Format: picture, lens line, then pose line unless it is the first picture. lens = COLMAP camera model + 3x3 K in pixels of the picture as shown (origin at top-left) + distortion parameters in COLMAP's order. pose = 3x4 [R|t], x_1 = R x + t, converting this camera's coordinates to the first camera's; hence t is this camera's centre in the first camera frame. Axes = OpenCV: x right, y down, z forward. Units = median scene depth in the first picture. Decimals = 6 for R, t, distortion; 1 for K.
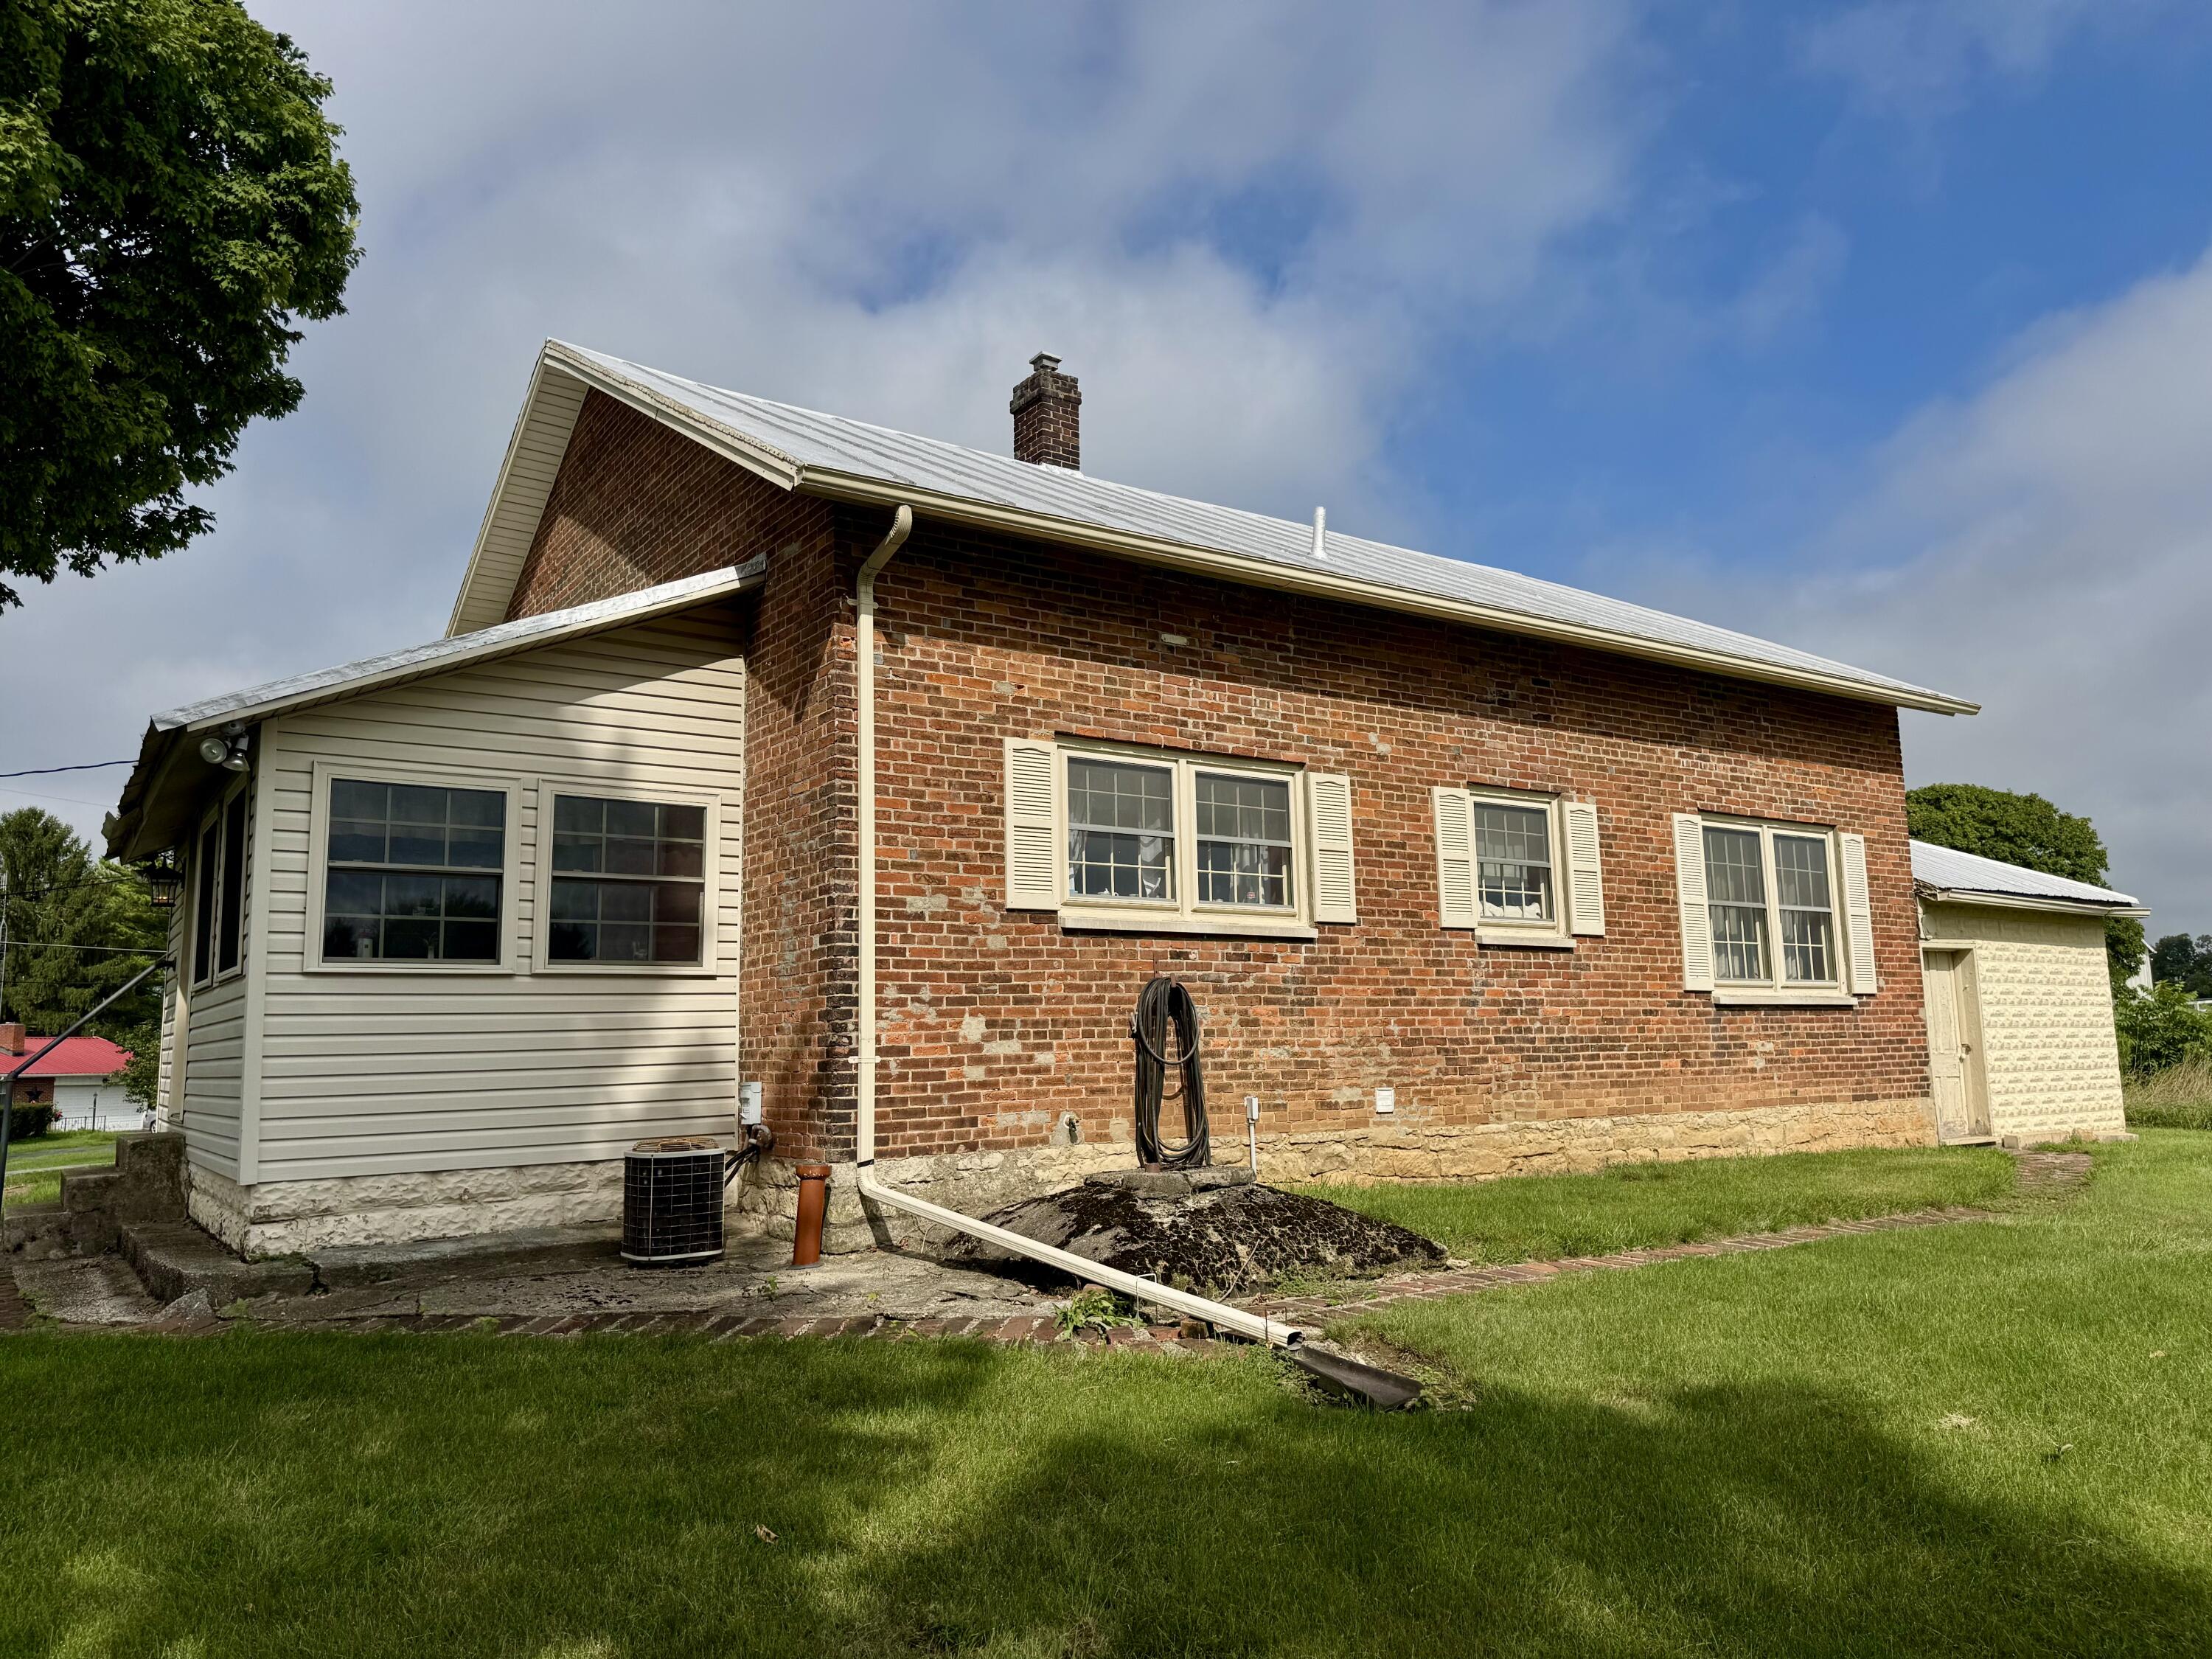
lens RADIAL K [[1531.9, 0, 1084.4], [0, 1531.9, 807.2], [0, 0, 1]] dist [0.066561, -0.102754]
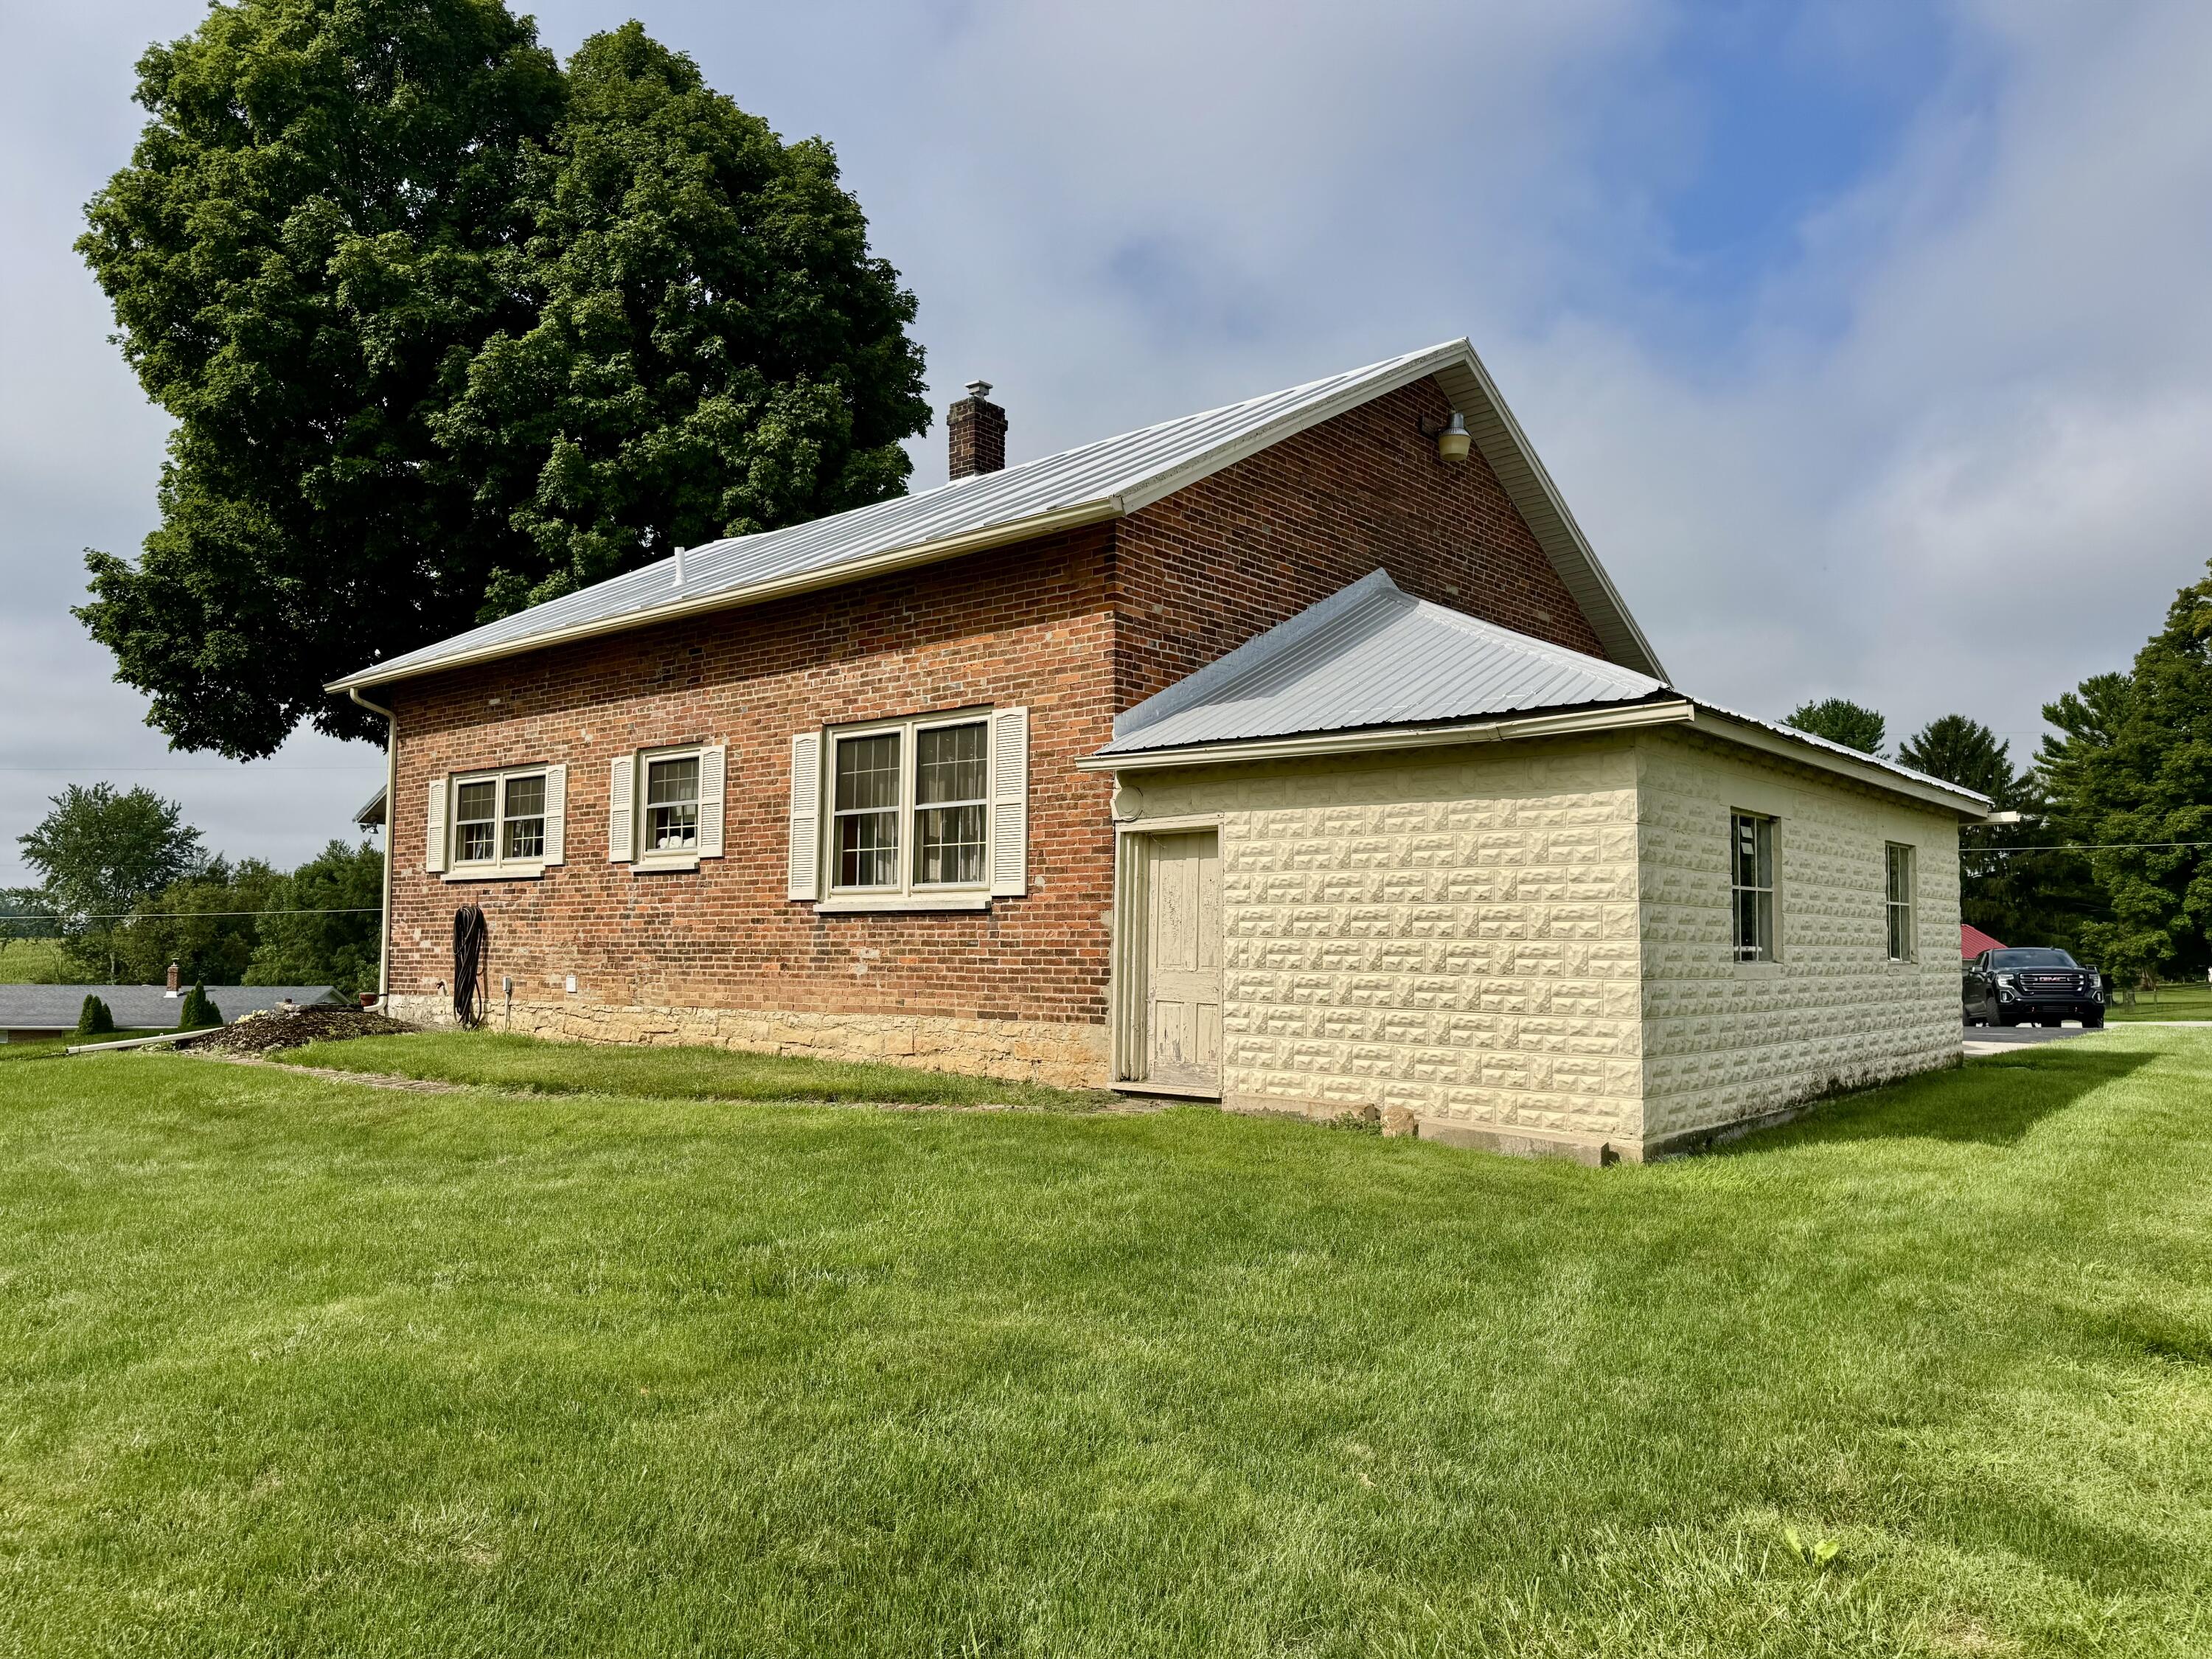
lens RADIAL K [[1531.9, 0, 1101.5], [0, 1531.9, 838.7], [0, 0, 1]] dist [0.066561, -0.102754]
pose [[0.291233, -0.058453, -0.954865, 1.479935], [0.130097, 0.991279, -0.021003, 0.126930], [0.947765, -0.118109, 0.296298, 0.895000]]
